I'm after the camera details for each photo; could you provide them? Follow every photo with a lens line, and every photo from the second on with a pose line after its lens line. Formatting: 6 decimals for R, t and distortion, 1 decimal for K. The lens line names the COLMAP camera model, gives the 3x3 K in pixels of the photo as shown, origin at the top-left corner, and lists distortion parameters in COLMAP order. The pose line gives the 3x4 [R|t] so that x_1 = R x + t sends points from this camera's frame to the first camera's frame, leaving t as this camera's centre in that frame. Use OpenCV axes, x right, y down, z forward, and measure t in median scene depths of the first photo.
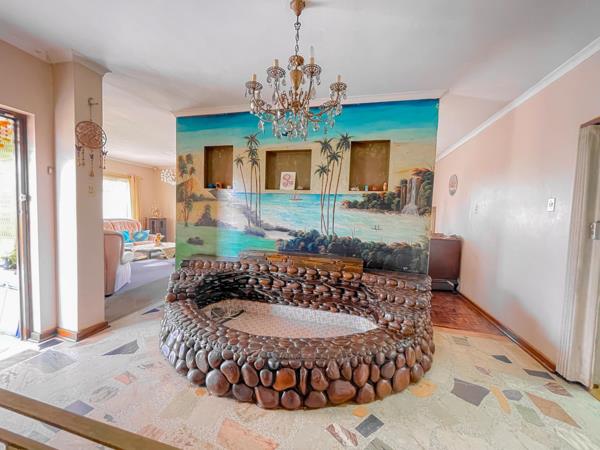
lens RADIAL K [[239.4, 0, 300.2], [0, 239.4, 224.7], [0, 0, 1]] dist [0.002314, -0.000084]
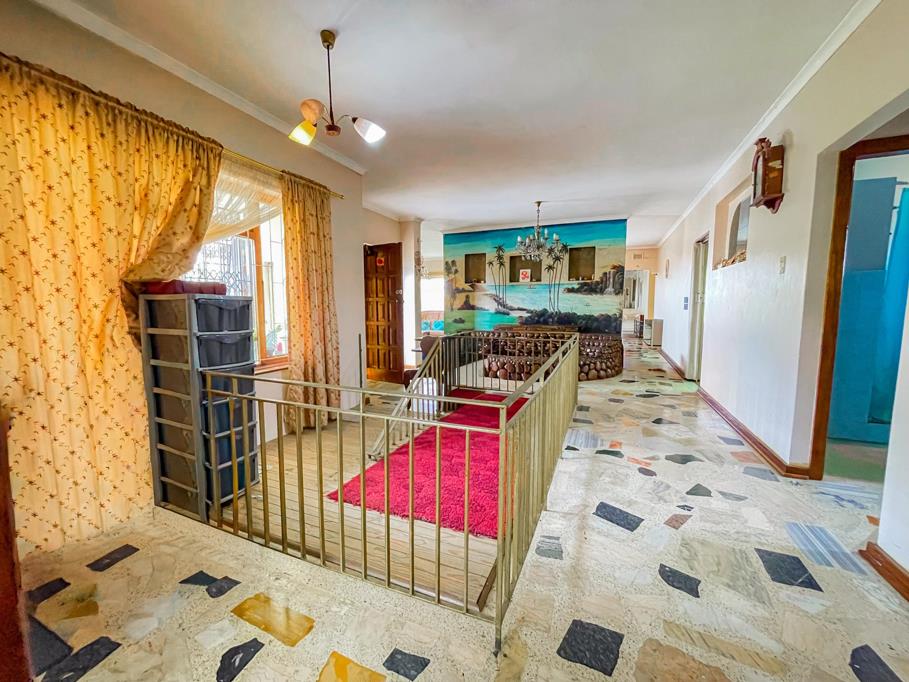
lens RADIAL K [[362.6, 0, 448.8], [0, 362.6, 339.7], [0, 0, 1]] dist [0.002314, -0.000084]
pose [[0.984902, -0.022217, -0.171681, -0.143553], [0.028910, 0.998912, 0.036583, 0.115400], [0.170681, -0.040994, 0.984473, -1.311896]]
